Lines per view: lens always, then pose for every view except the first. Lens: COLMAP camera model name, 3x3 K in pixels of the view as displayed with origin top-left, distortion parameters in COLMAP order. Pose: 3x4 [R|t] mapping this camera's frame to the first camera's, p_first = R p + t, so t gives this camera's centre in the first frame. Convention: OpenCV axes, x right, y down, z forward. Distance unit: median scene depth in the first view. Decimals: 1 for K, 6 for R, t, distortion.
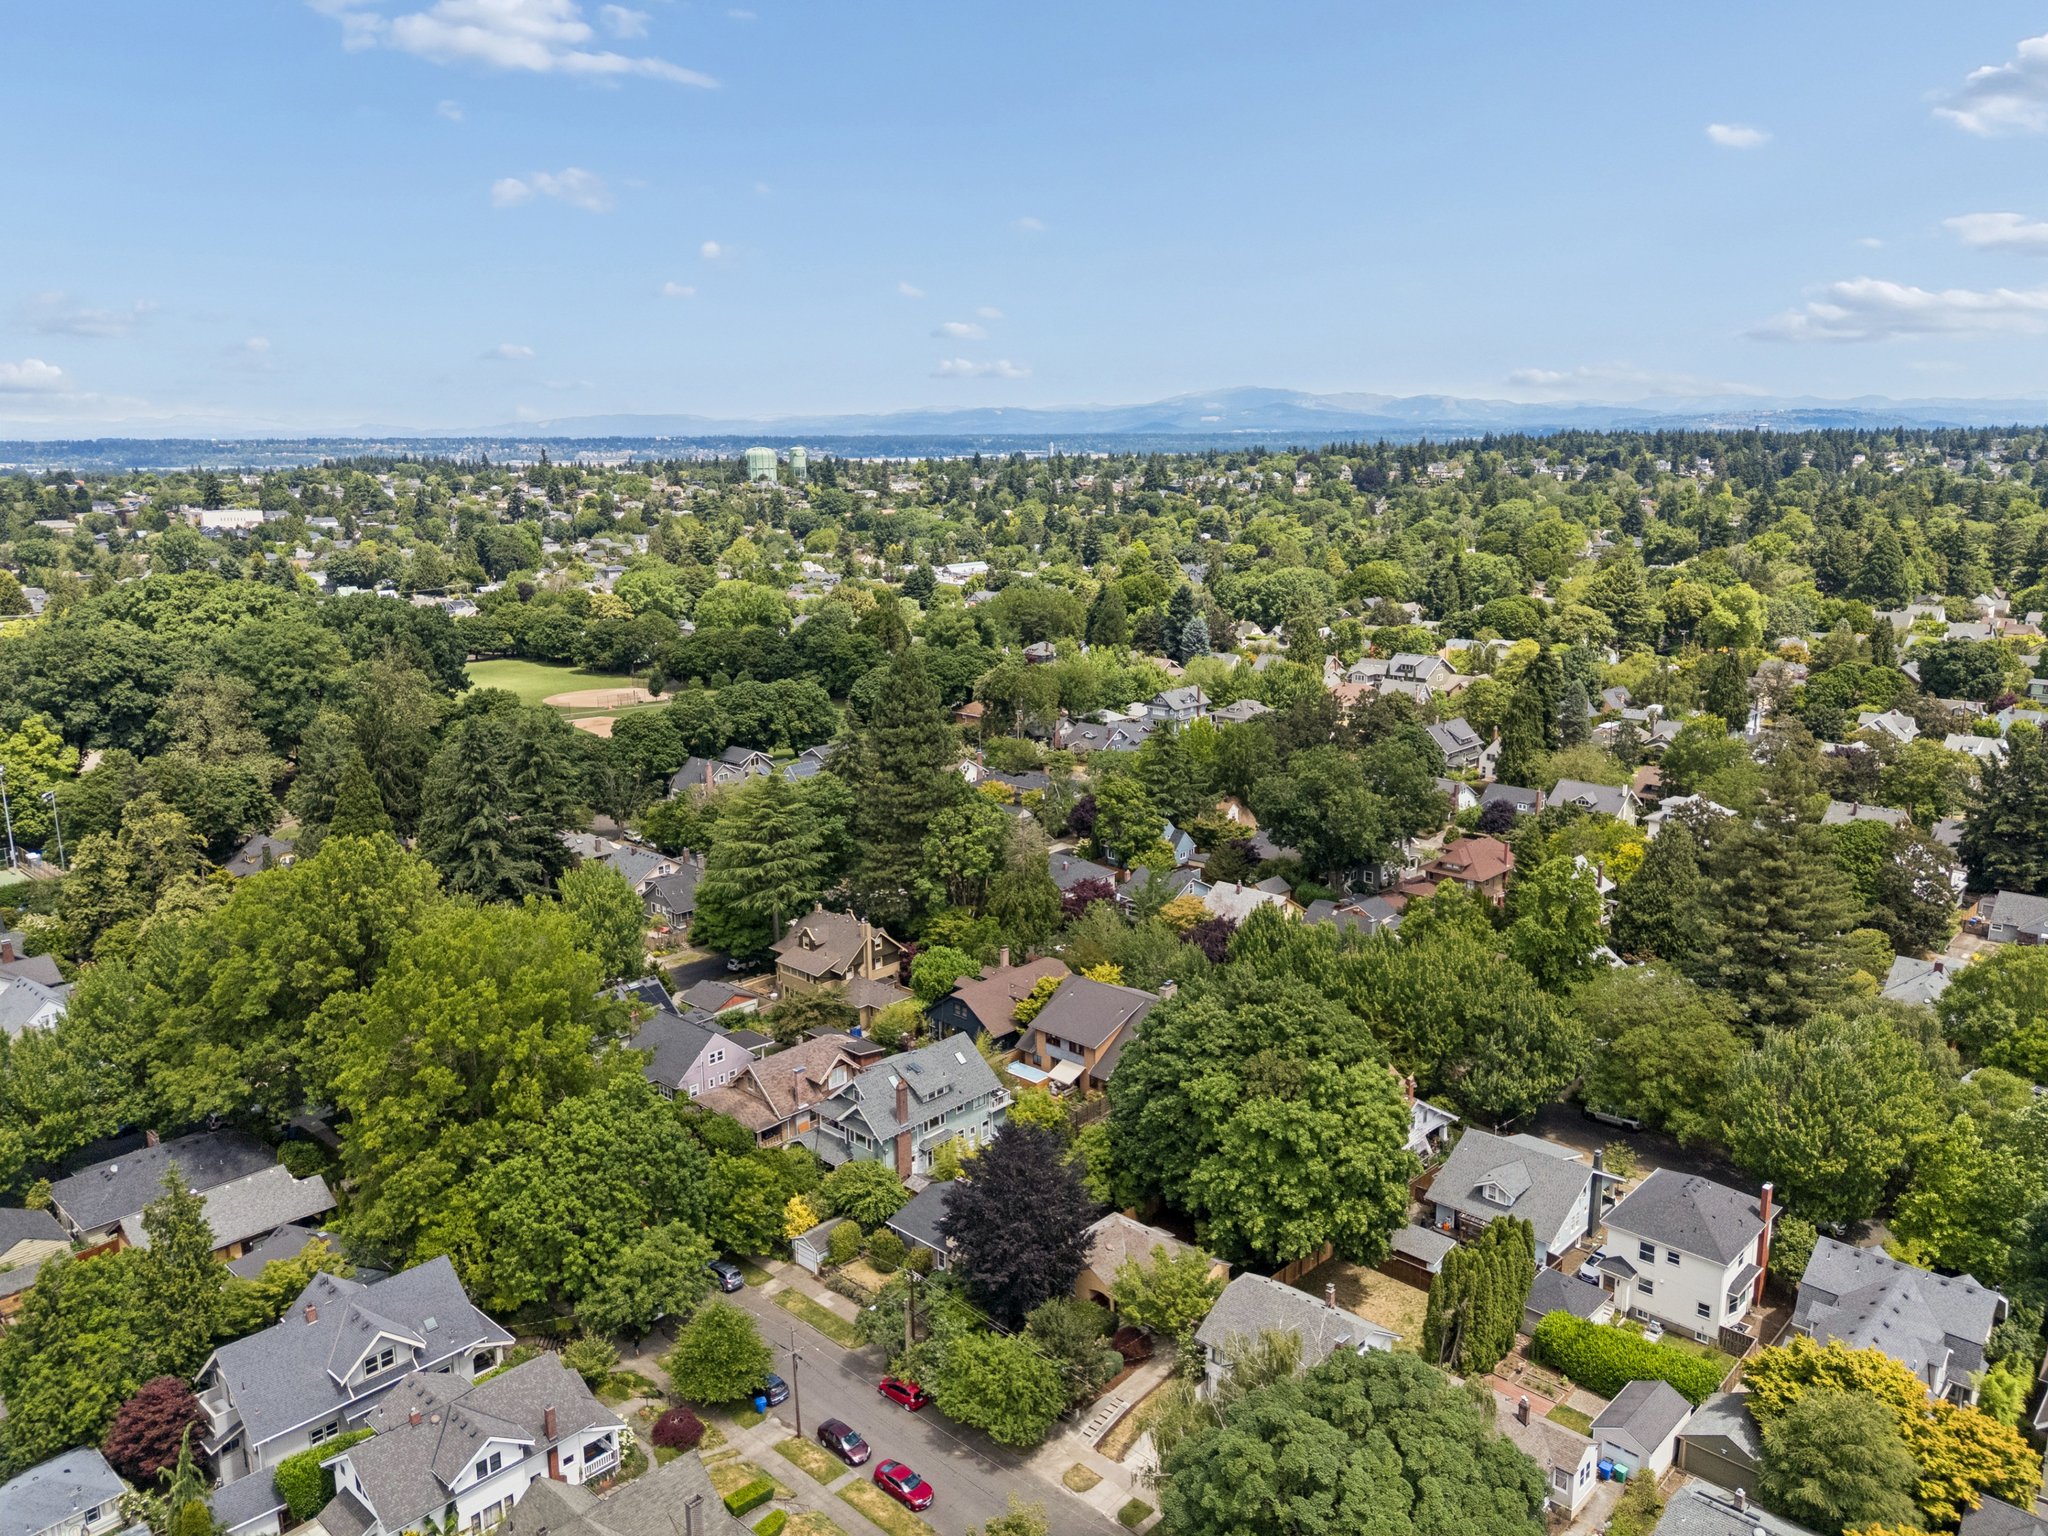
lens RADIAL K [[1509.1, 0, 1025.9], [0, 1509.1, 766.1], [0, 0, 1]] dist [0.080767, -0.080945]
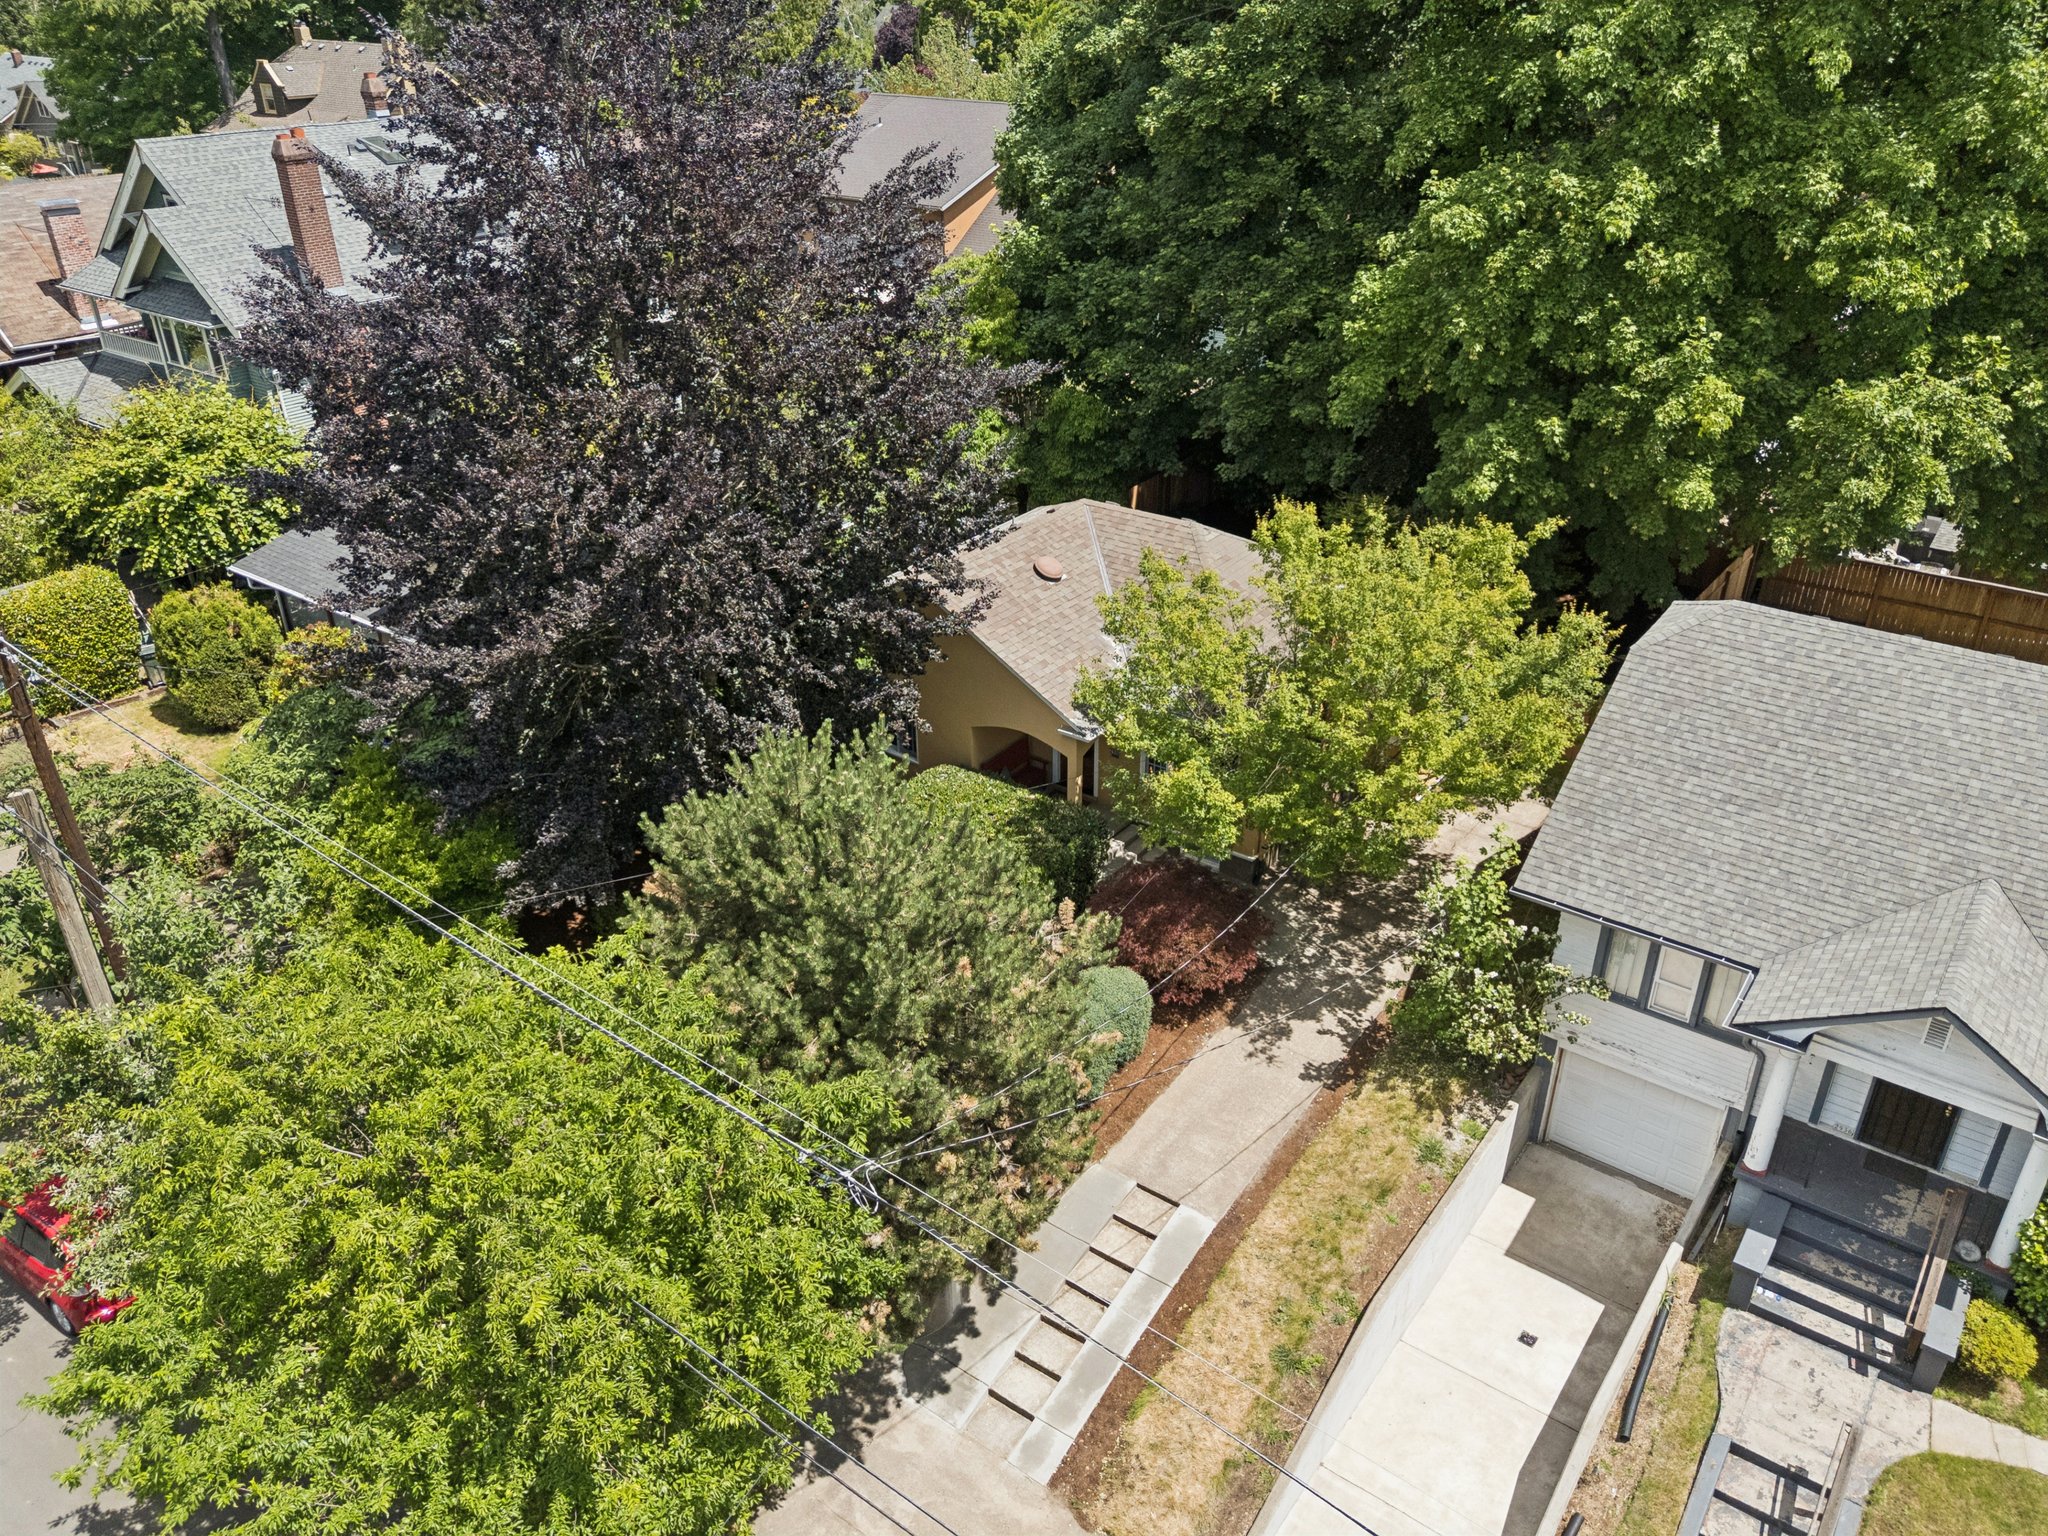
lens RADIAL K [[1509.1, 0, 1025.9], [0, 1509.1, 766.1], [0, 0, 1]] dist [0.080767, -0.080945]
pose [[0.992964, -0.050921, 0.106905, 0.020206], [0.019155, 0.959998, 0.279350, 0.240840], [-0.116854, -0.275337, 0.954219, 0.654041]]
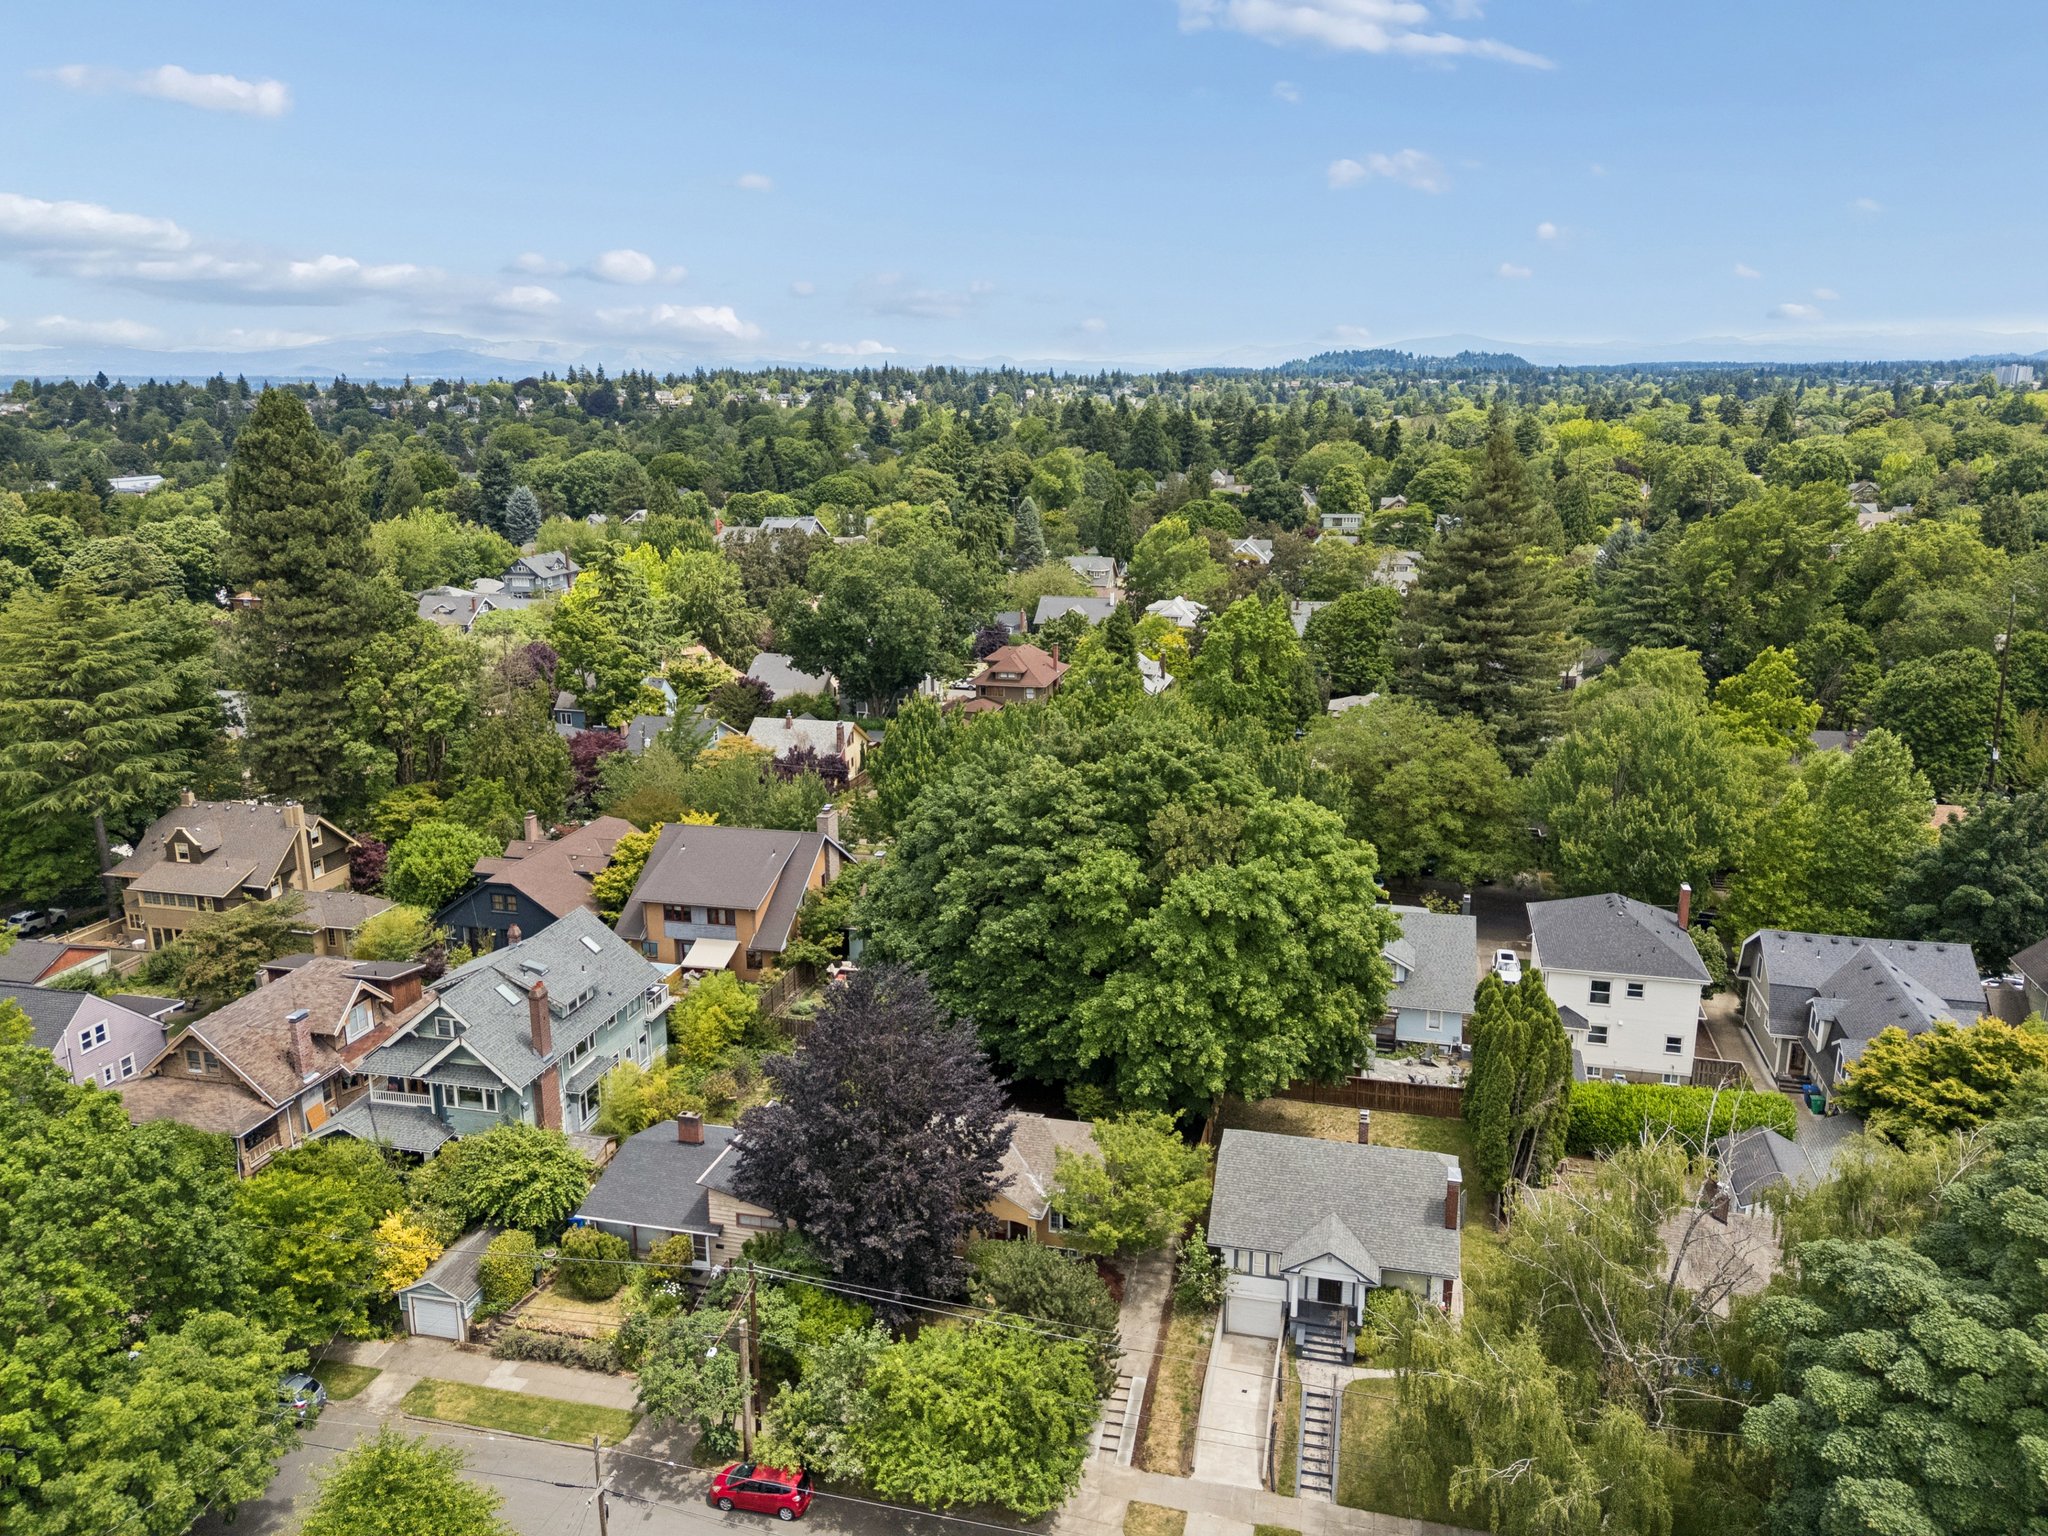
lens RADIAL K [[1509.1, 0, 1025.9], [0, 1509.1, 766.1], [0, 0, 1]] dist [0.080767, -0.080945]
pose [[0.872710, -0.117160, 0.473974, -0.182135], [0.103524, 0.993112, 0.054869, 0.110240], [-0.477138, 0.001183, 0.878828, 0.387683]]
